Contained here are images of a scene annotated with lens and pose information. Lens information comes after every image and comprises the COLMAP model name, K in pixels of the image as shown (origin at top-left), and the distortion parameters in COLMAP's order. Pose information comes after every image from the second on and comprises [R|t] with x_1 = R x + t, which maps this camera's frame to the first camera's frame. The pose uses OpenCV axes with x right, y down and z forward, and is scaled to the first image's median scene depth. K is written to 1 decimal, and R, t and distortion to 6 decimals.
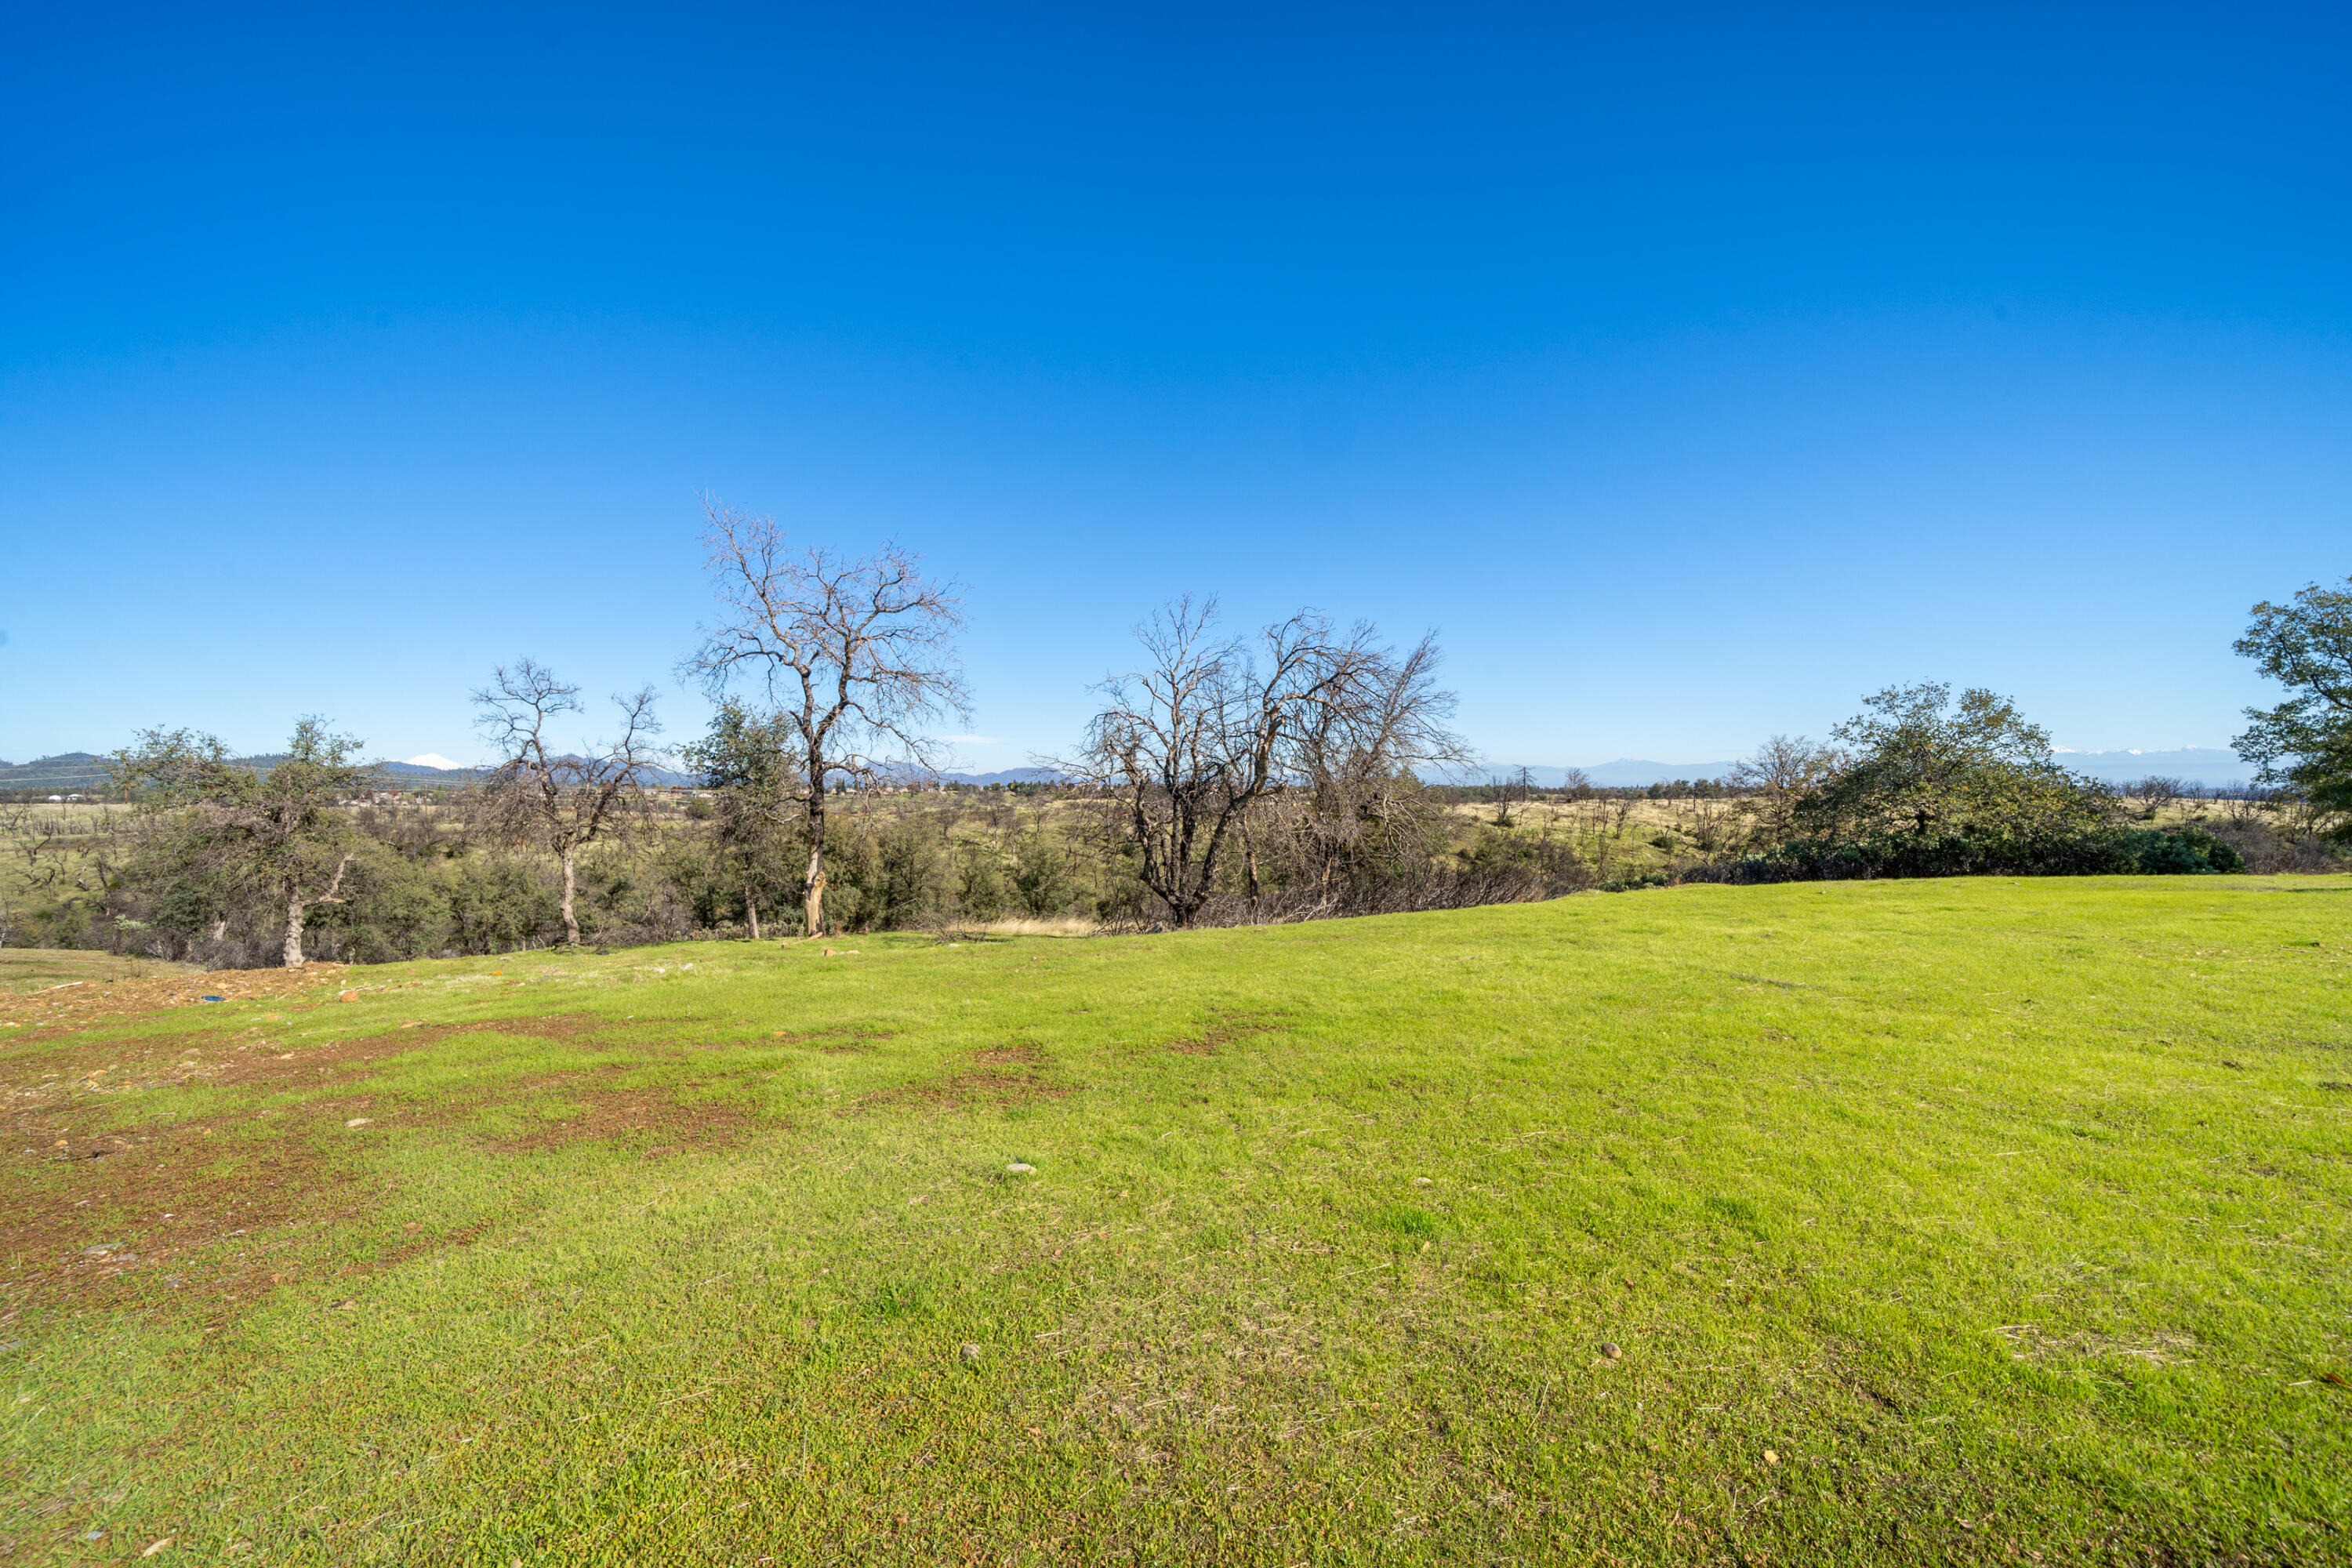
lens RADIAL K [[837.1, 0, 1164.1], [0, 837.1, 802.7], [0, 0, 1]] dist [-0.007091, 0.000018]
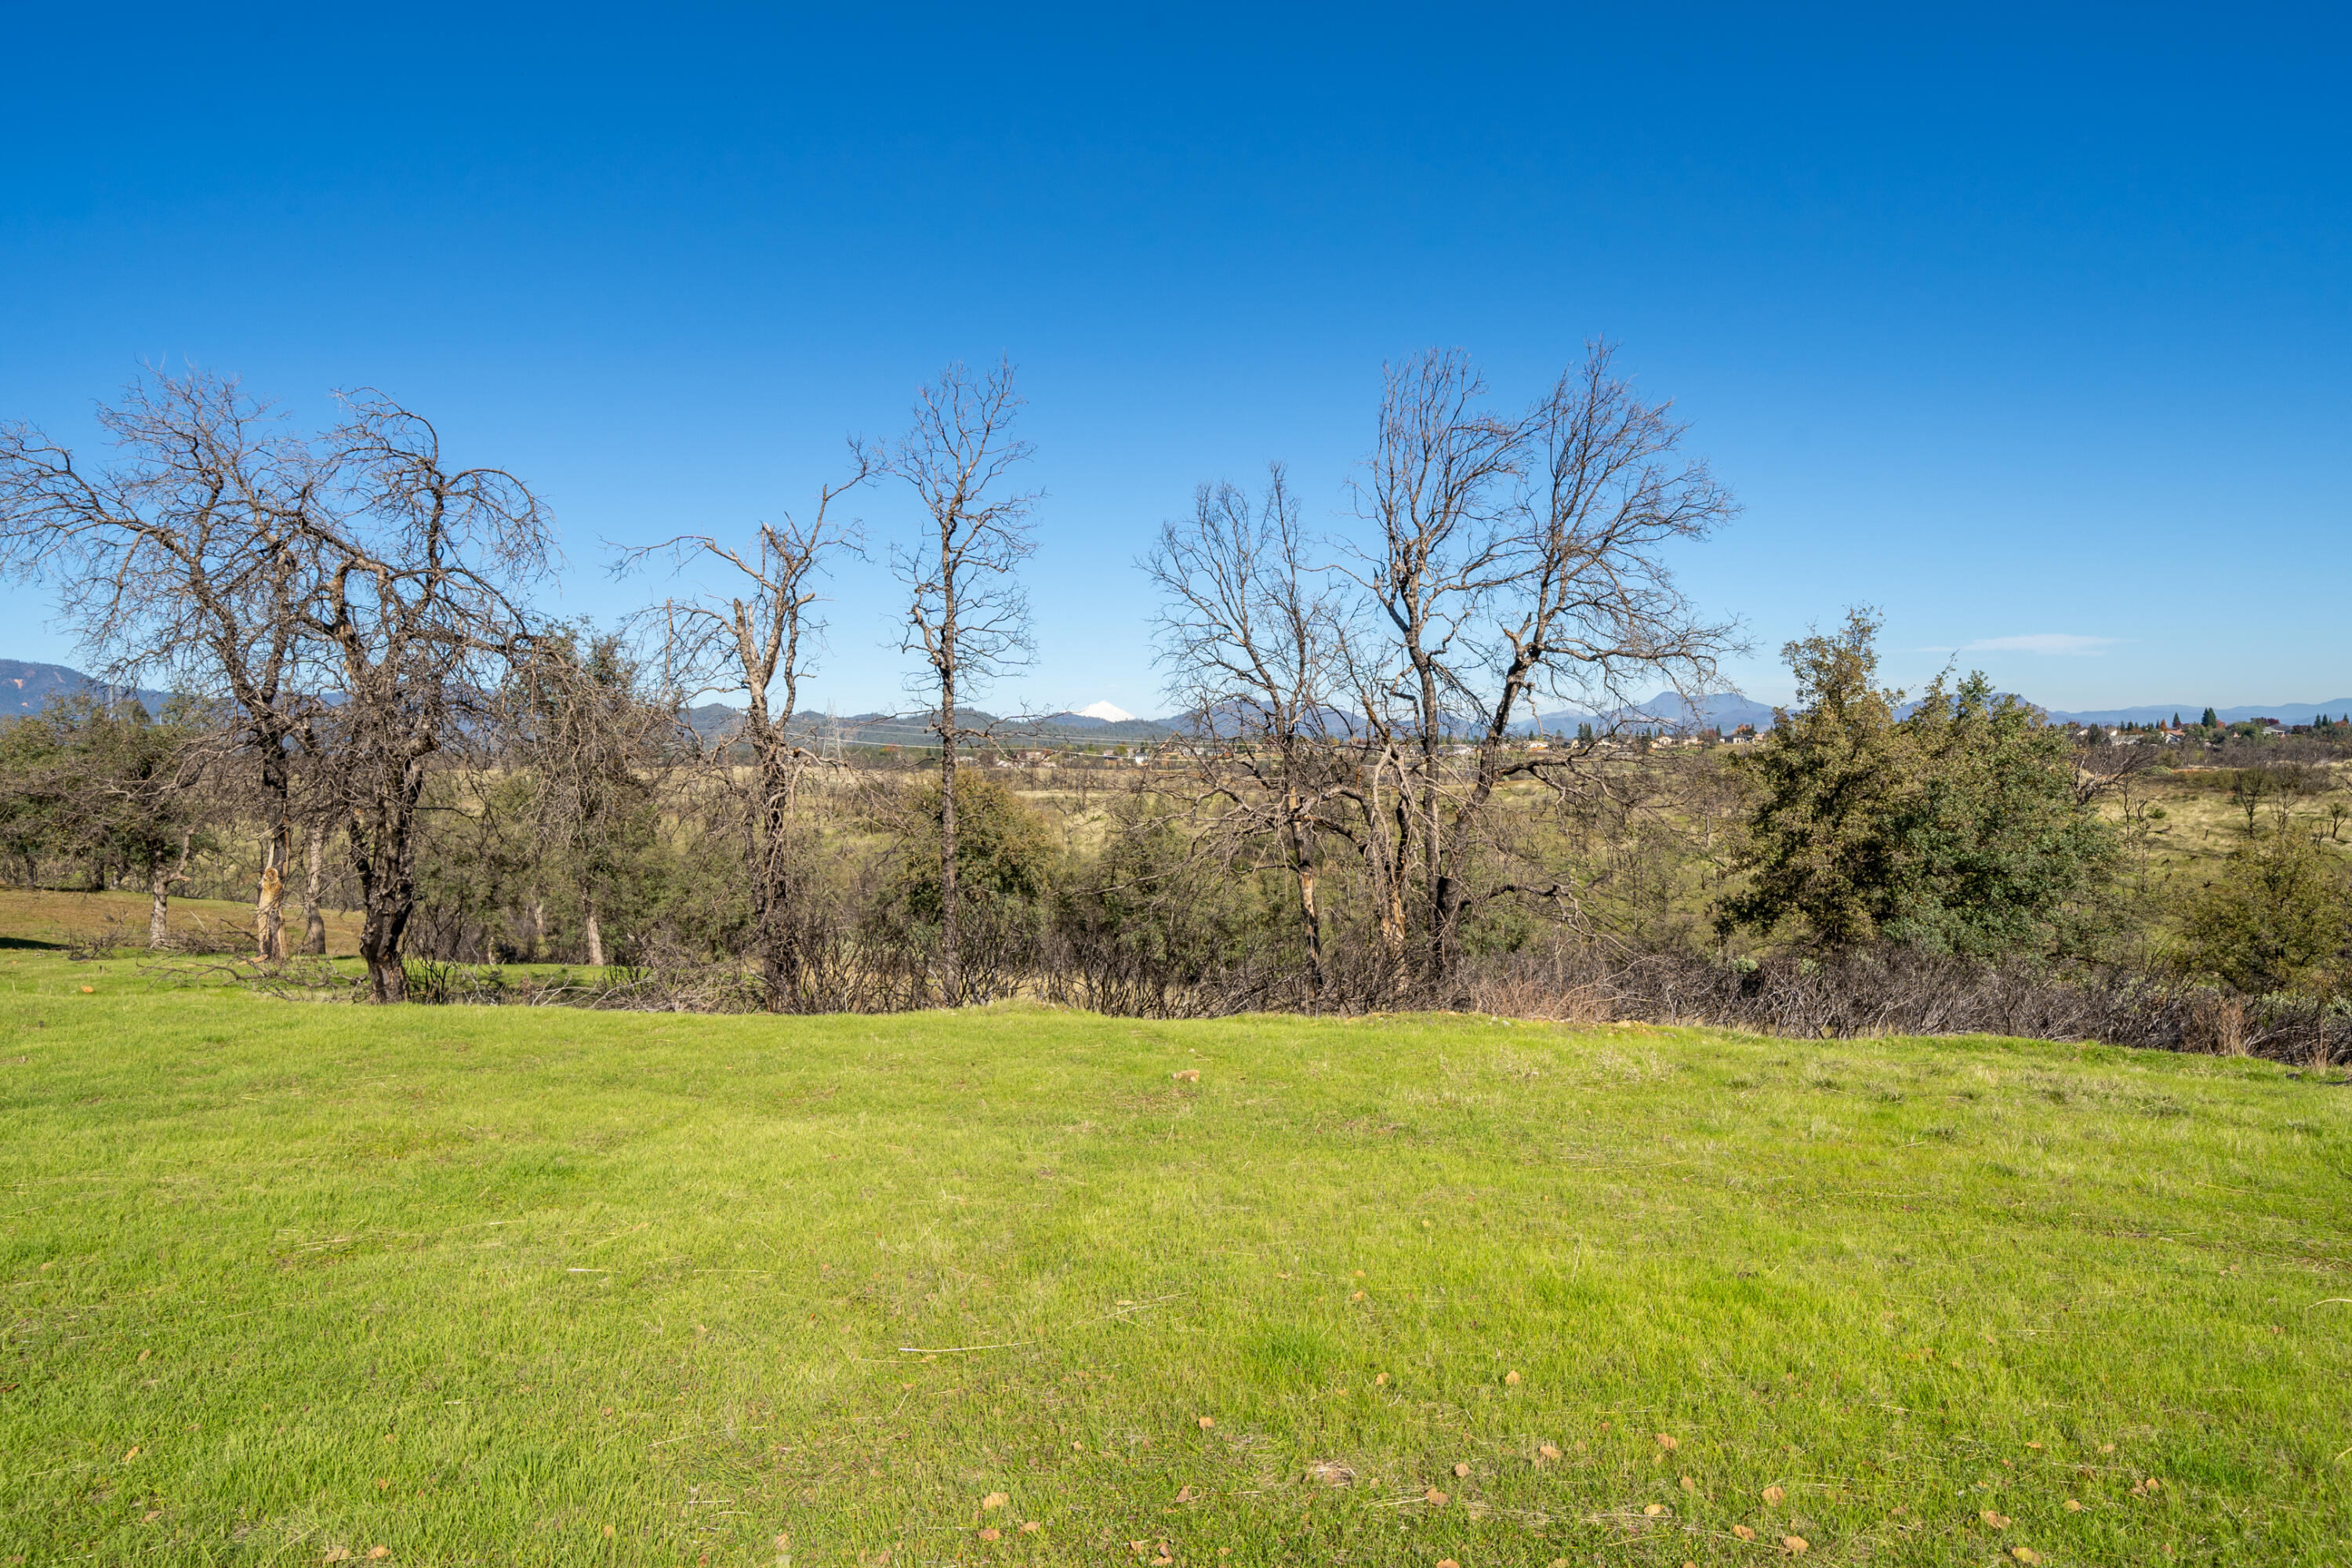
lens RADIAL K [[1413.8, 0, 1184.5], [0, 1413.8, 750.6], [0, 0, 1]] dist [0.001467, 0.000675]
pose [[0.798156, -0.008919, -0.602385, 0.611531], [0.003757, 0.999945, -0.009827, -0.000257], [0.602439, 0.005580, 0.798145, 0.340219]]
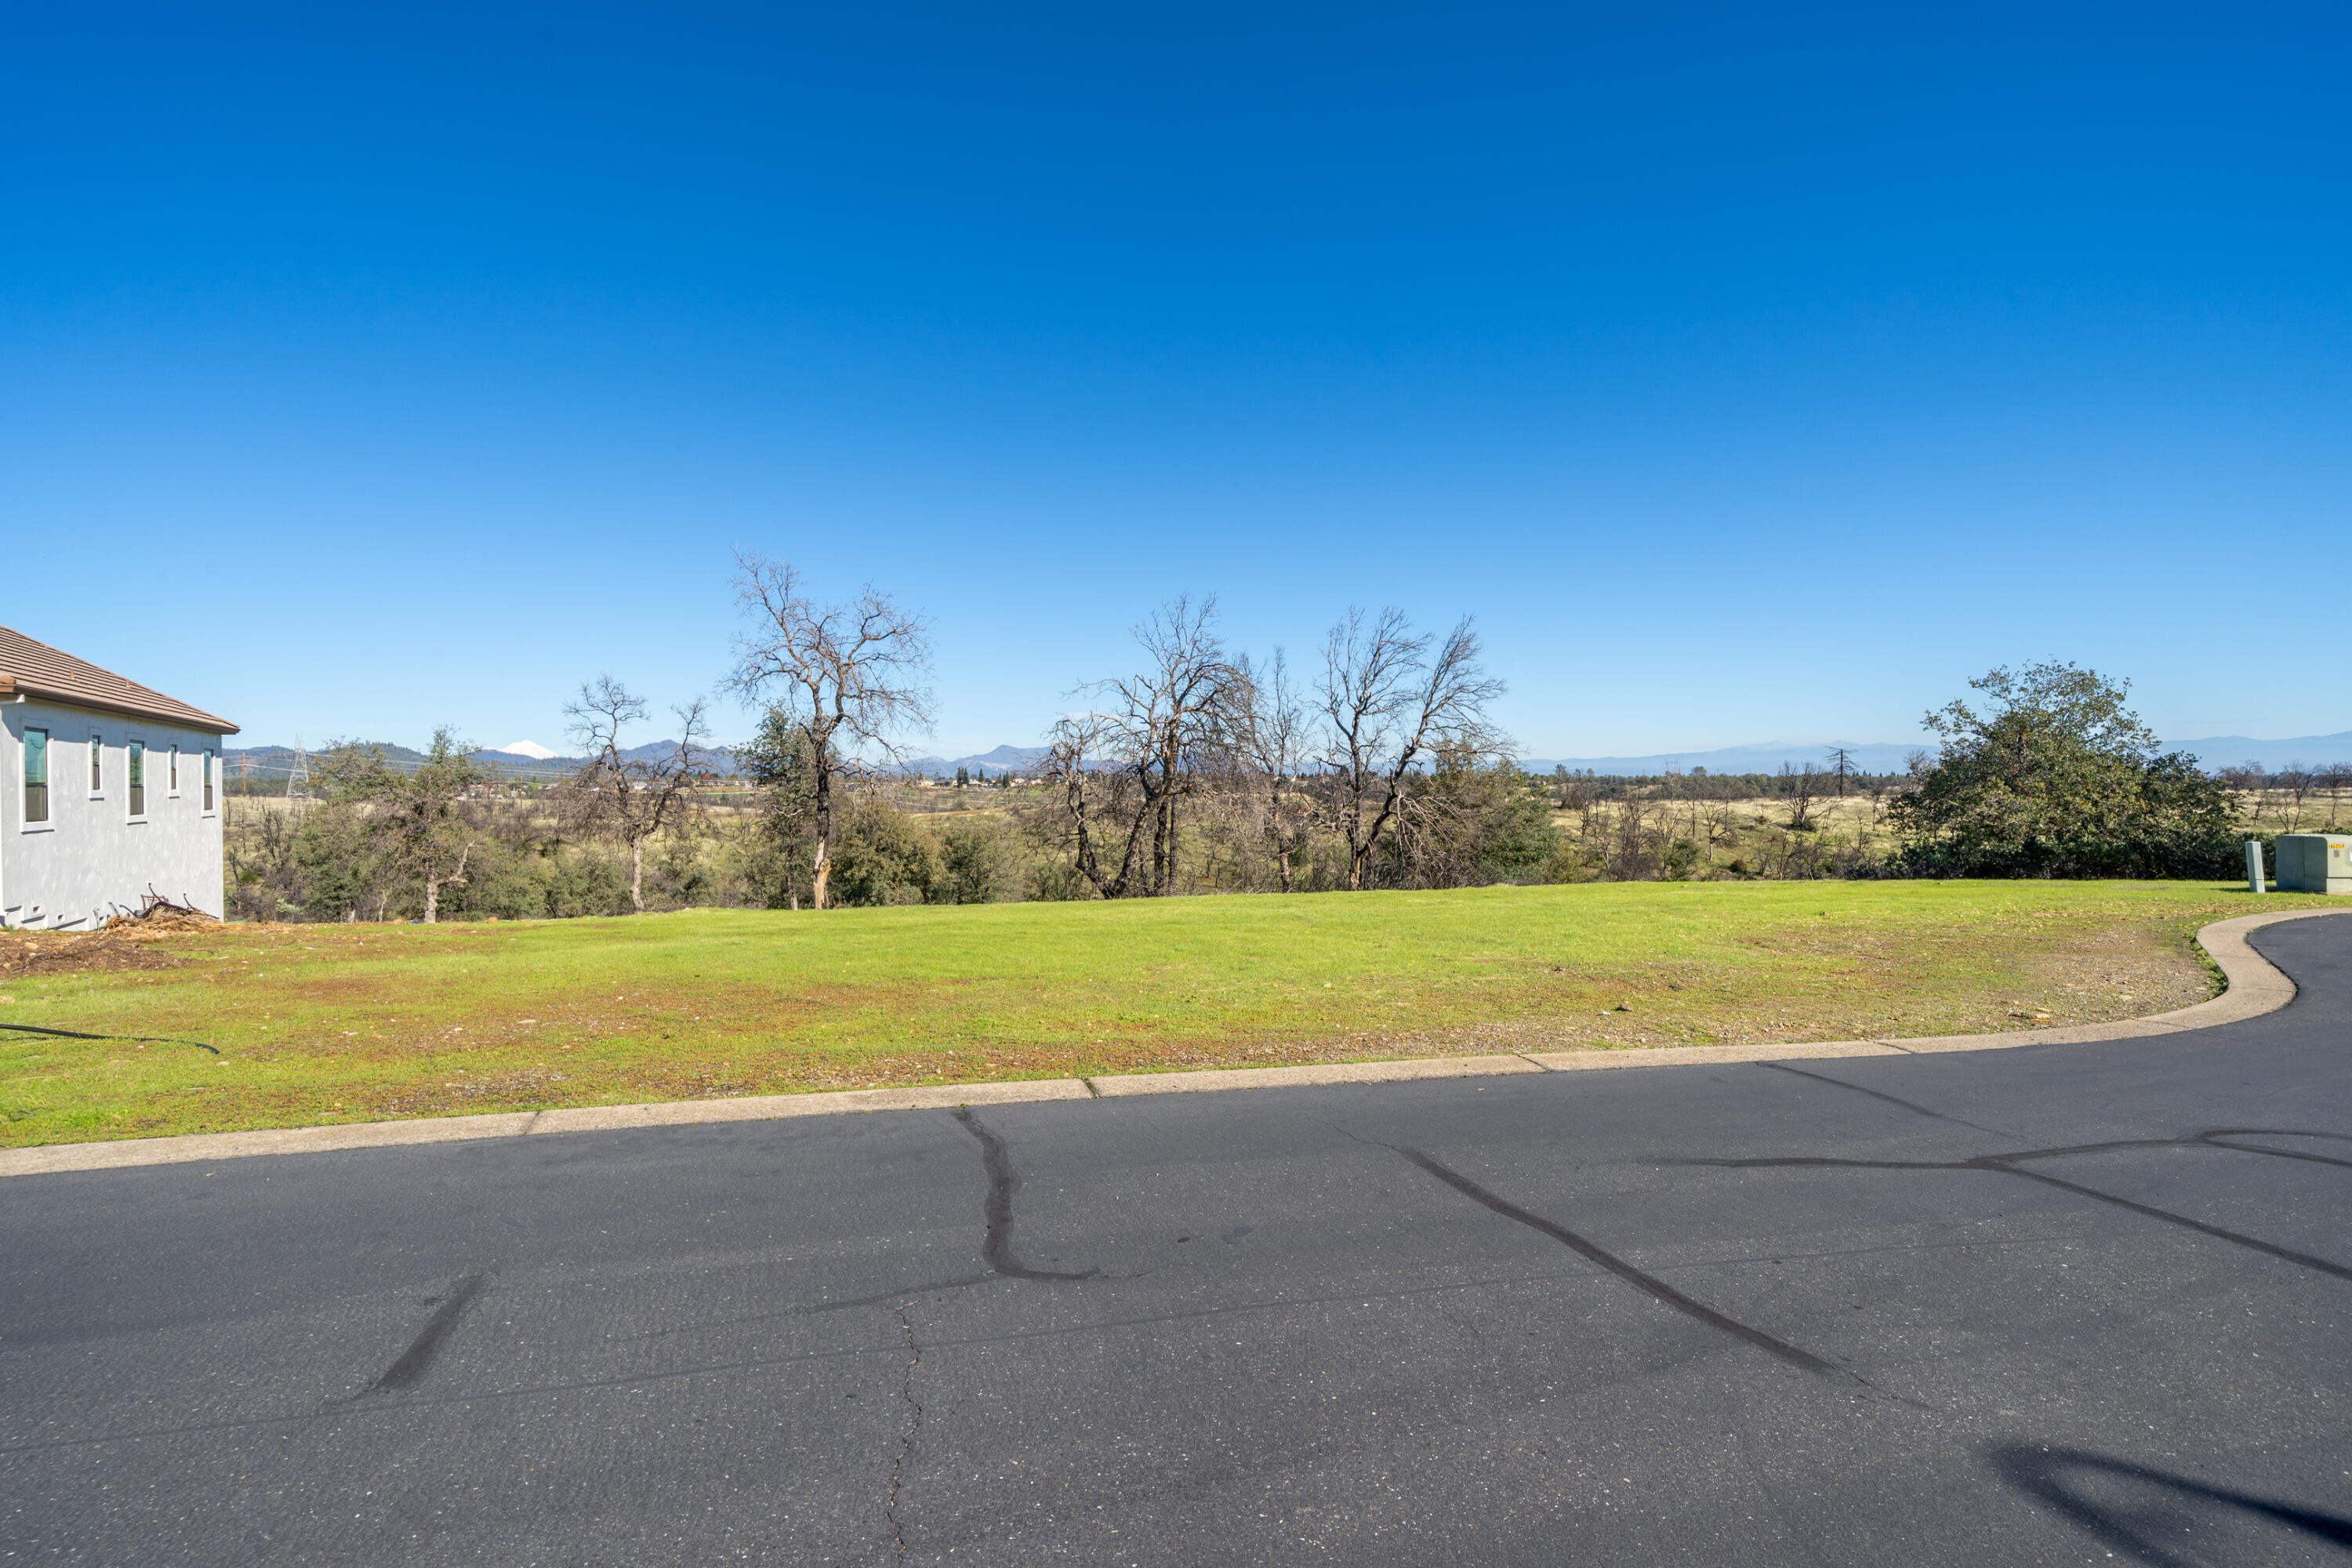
lens RADIAL K [[1070.0, 0, 1159.3], [0, 1070.0, 782.4], [0, 0, 1]] dist [-0.001418, -0.000619]
pose [[0.982544, -0.001240, -0.186024, 0.216446], [-0.001322, 0.999906, -0.013651, -0.002647], [0.186024, 0.013659, 0.982450, -0.255491]]
